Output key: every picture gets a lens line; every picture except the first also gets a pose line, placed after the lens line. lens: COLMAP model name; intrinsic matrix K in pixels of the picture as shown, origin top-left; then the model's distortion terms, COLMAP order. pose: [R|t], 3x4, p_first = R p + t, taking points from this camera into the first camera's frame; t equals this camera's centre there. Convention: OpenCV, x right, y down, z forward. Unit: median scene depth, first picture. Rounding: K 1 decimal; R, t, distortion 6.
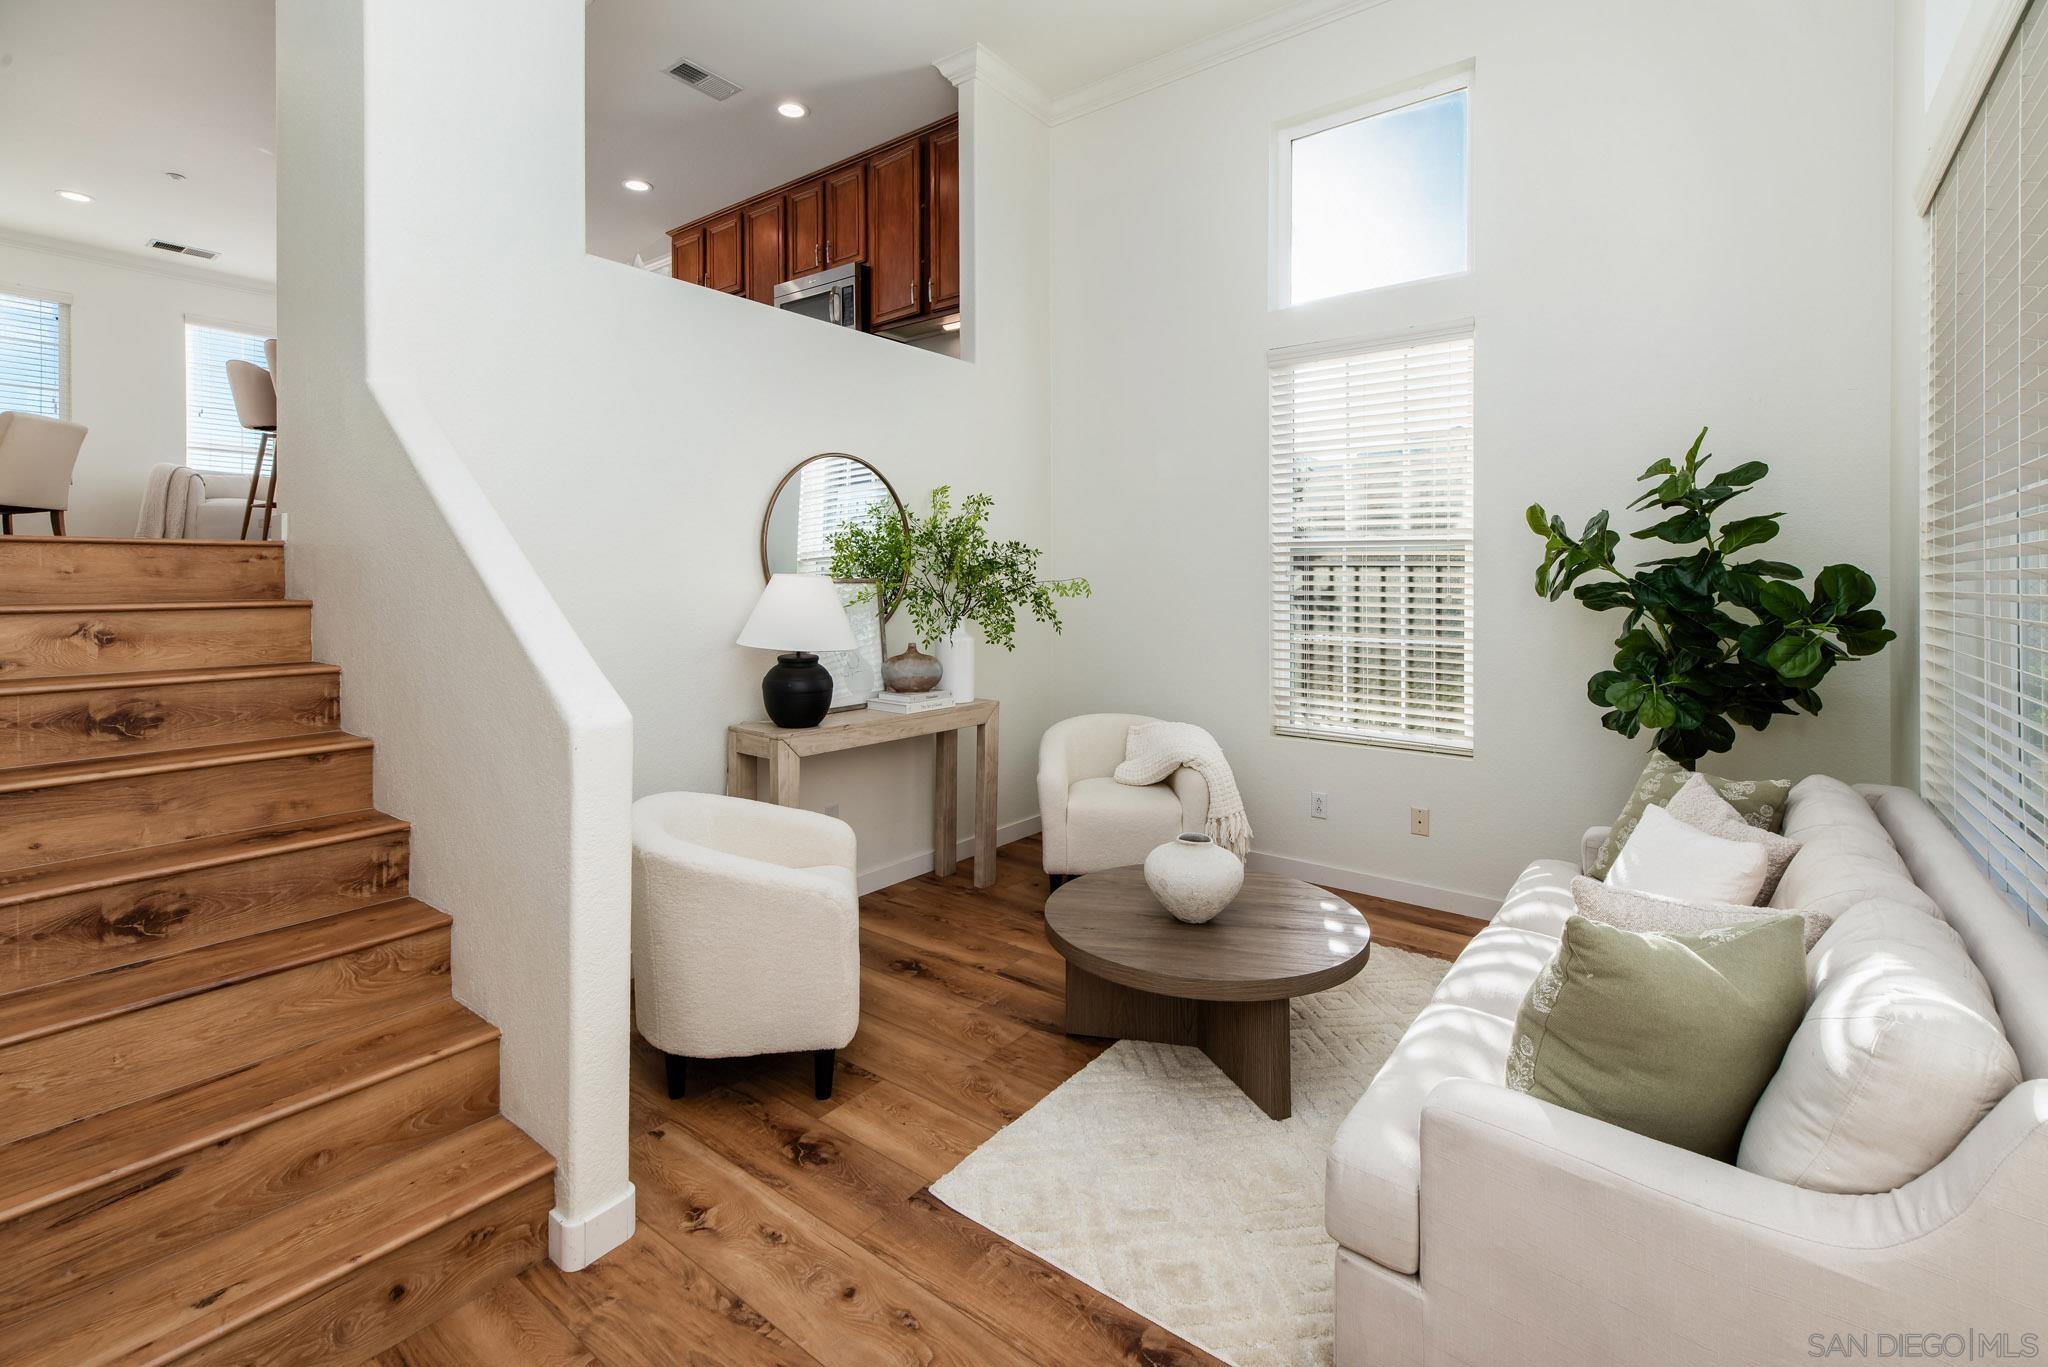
lens RADIAL K [[932.1, 0, 1007.1], [0, 932.1, 574.0], [0, 0, 1]] dist [0.006657, 0.001158]
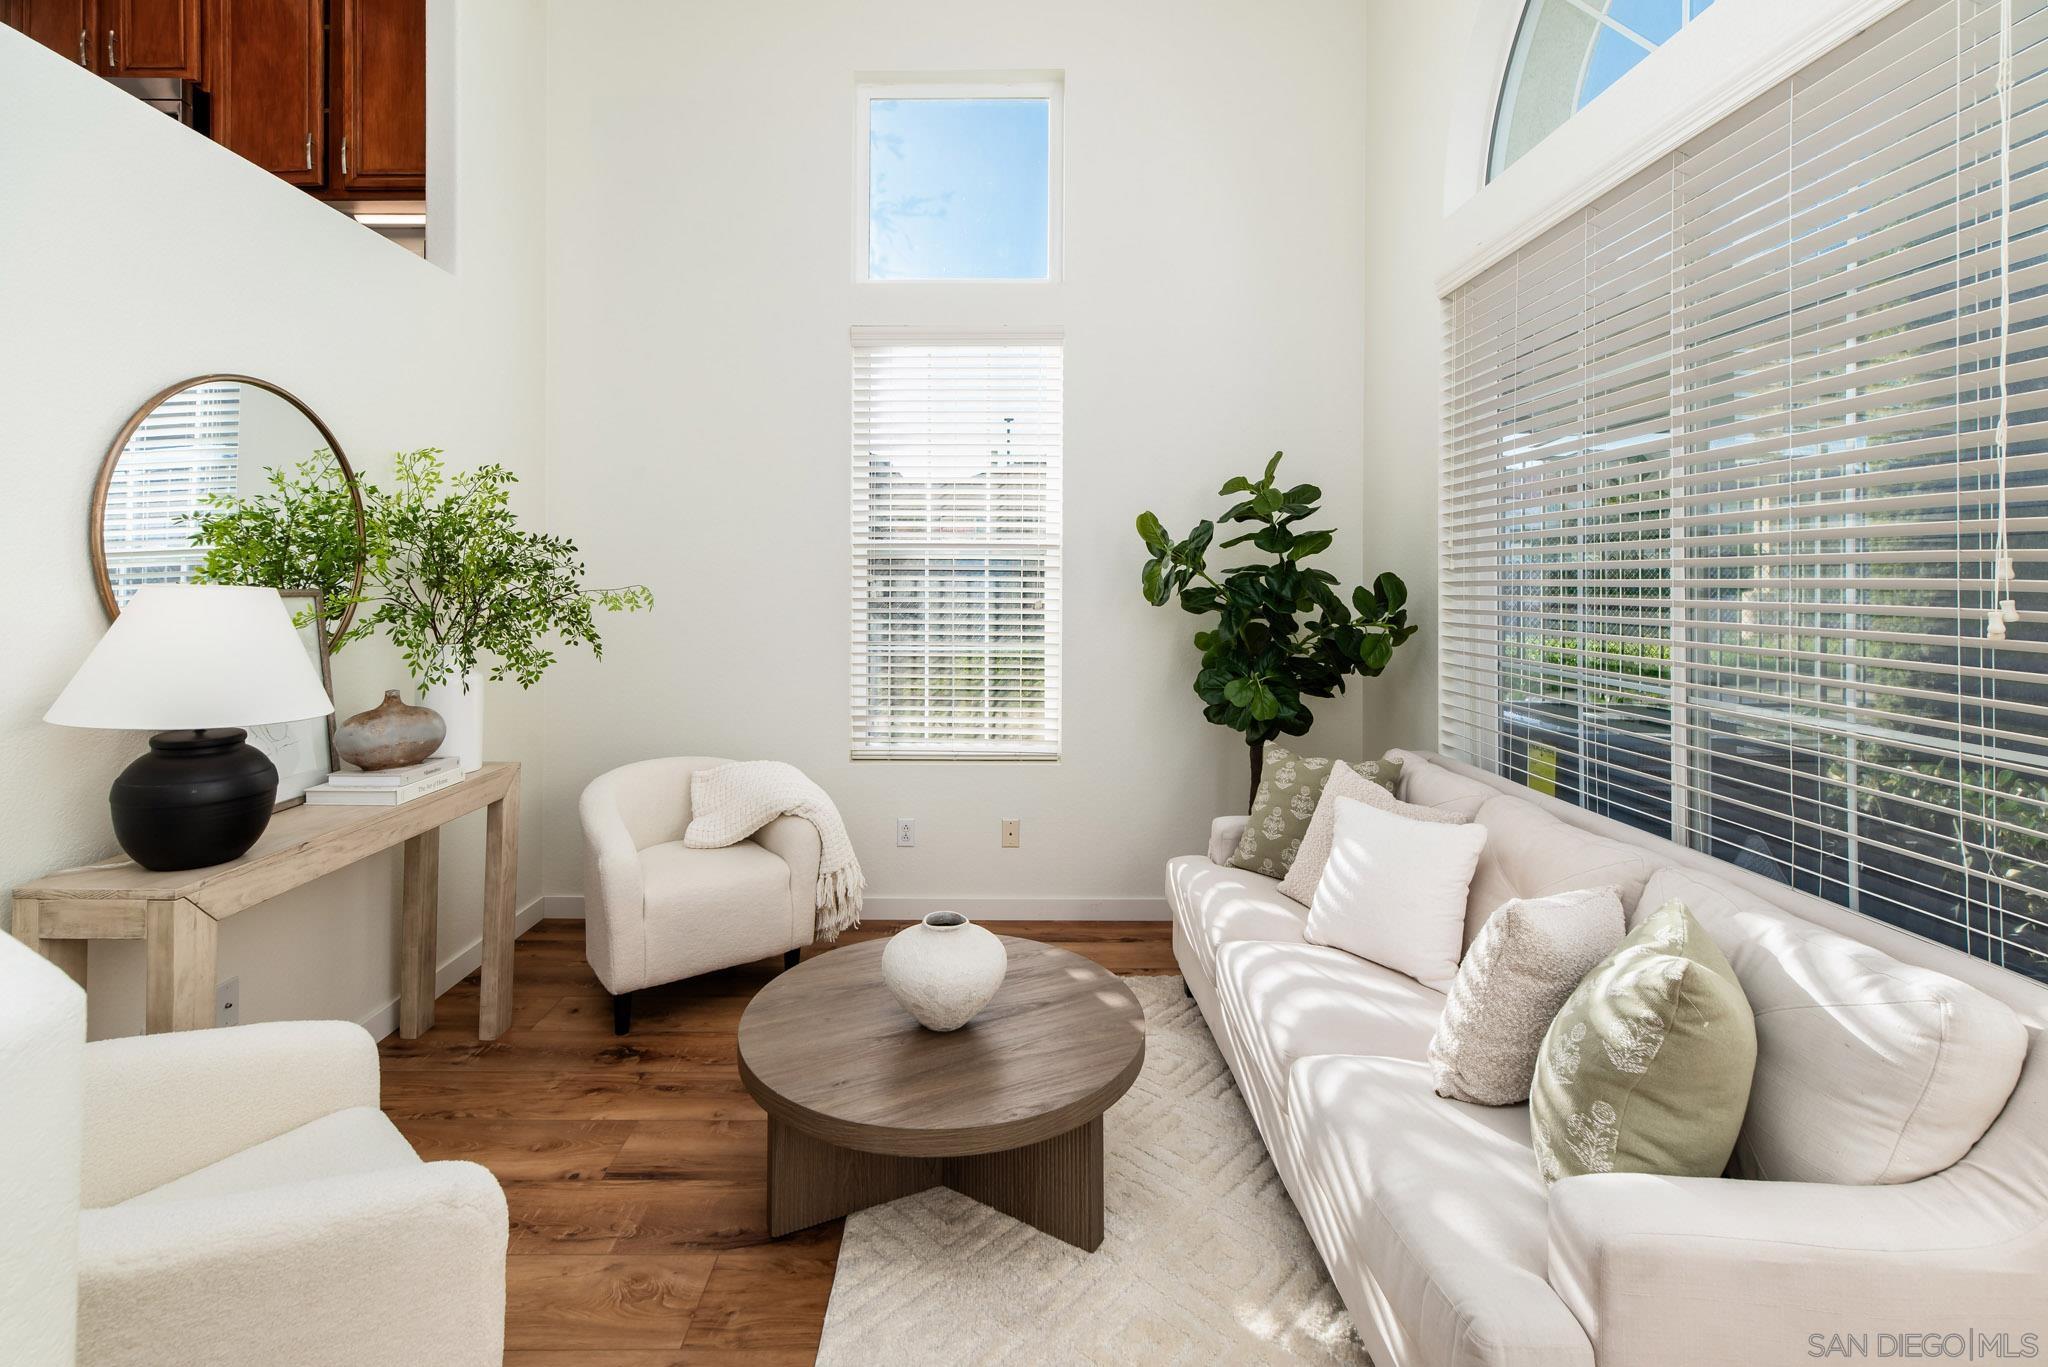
lens RADIAL K [[932.1, 0, 989.7], [0, 932.1, 563.3], [0, 0, 1]] dist [0.006657, 0.001158]
pose [[0.785849, 0.006741, 0.618382, -0.177475], [0.000292, 0.999936, -0.011272, -0.005540], [-0.618418, 0.009039, 0.785797, 0.245462]]
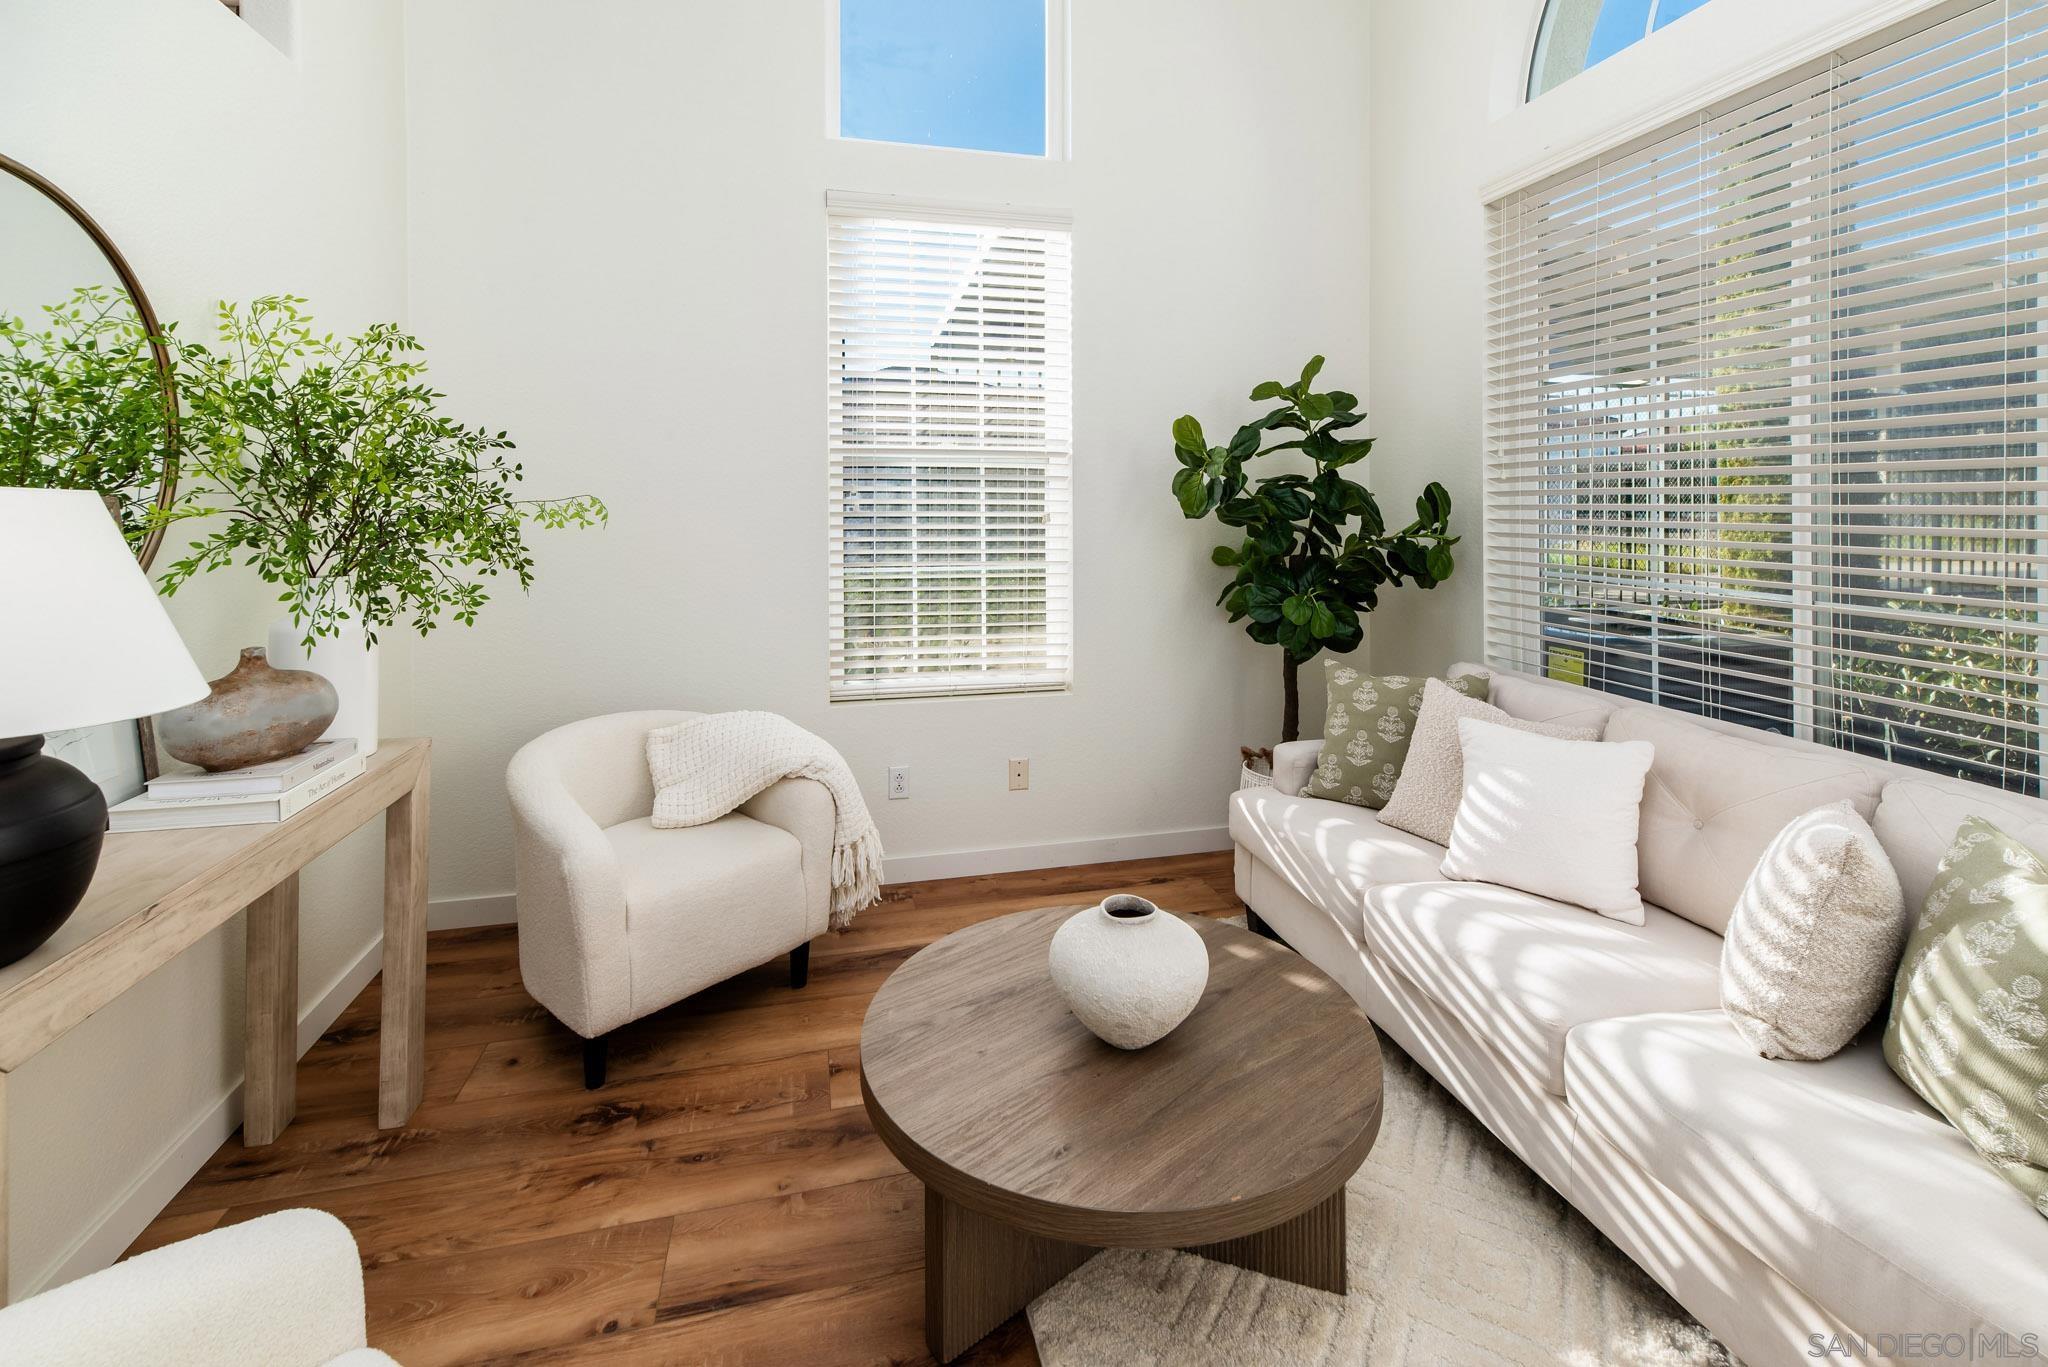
lens RADIAL K [[907.5, 0, 1030.4], [0, 907.5, 497.3], [0, 0, 1]] dist [0.004141, 0.000149]
pose [[0.595201, -0.002964, 0.803572, -0.228023], [-0.001711, 0.999986, 0.004956, 0.002724], [-0.803575, -0.004324, 0.595188, 0.479060]]
